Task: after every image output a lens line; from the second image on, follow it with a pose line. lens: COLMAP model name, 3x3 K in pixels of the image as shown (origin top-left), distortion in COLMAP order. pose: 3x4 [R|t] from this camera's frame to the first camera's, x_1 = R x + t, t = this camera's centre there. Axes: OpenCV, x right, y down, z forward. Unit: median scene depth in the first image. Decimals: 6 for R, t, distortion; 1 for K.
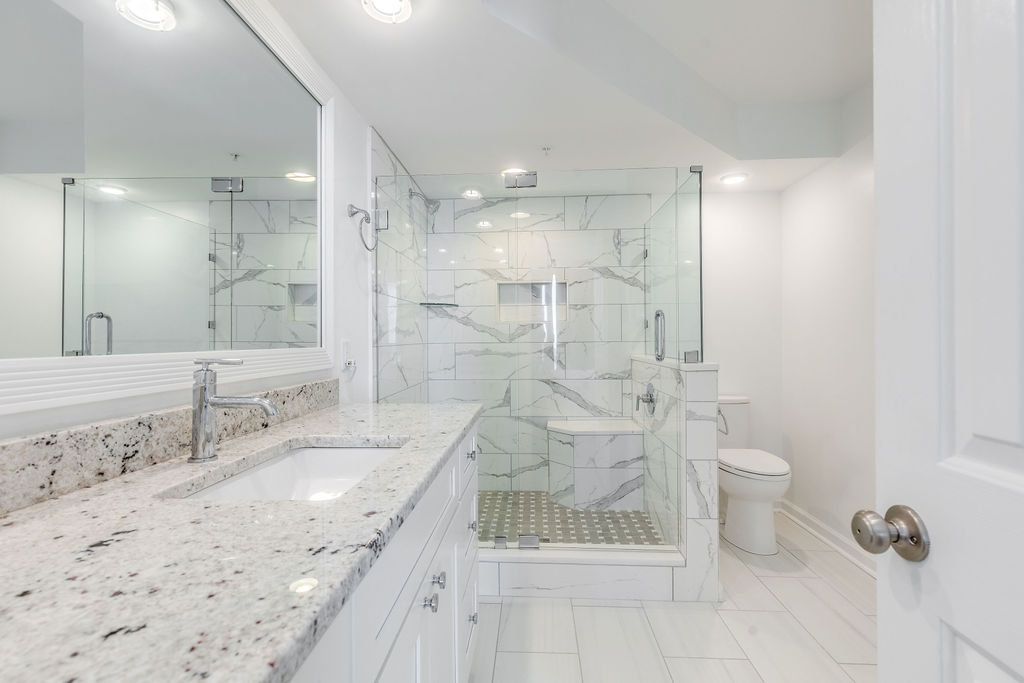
lens RADIAL K [[465.1, 0, 511.0], [0, 465.1, 343.2], [0, 0, 1]] dist [0.008591, -0.000528]
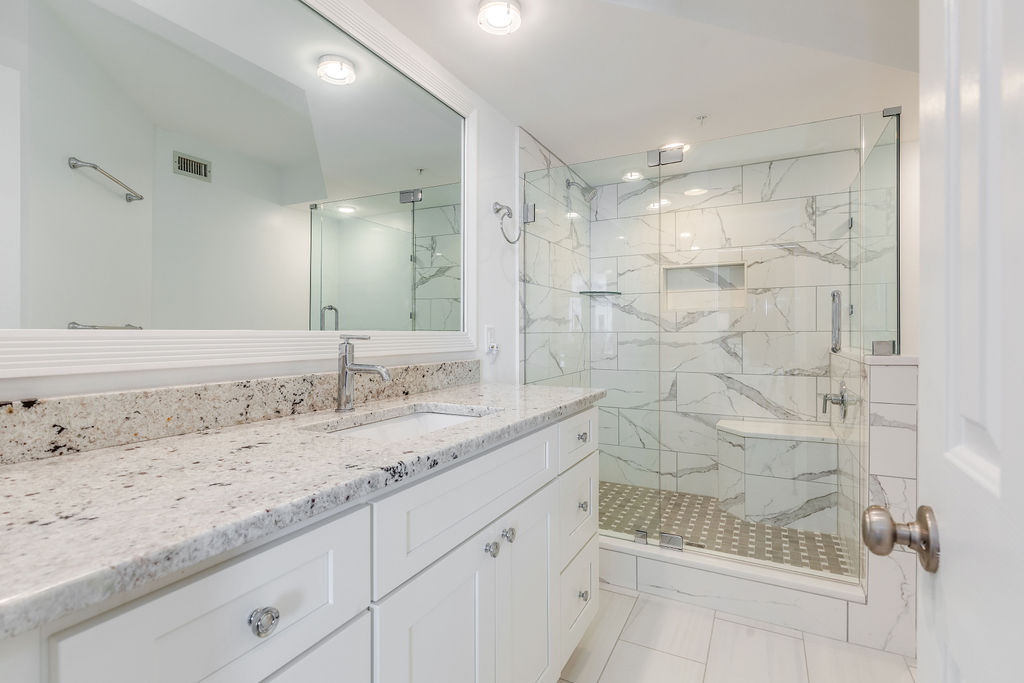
lens RADIAL K [[486.1, 0, 512.0], [0, 486.1, 341.5], [0, 0, 1]] dist [0.000901, -0.000261]
pose [[0.911873, 0.012989, -0.410267, 0.117922], [-0.008889, 0.999890, 0.011899, 0.011467], [0.410377, -0.007203, 0.911888, -0.020389]]
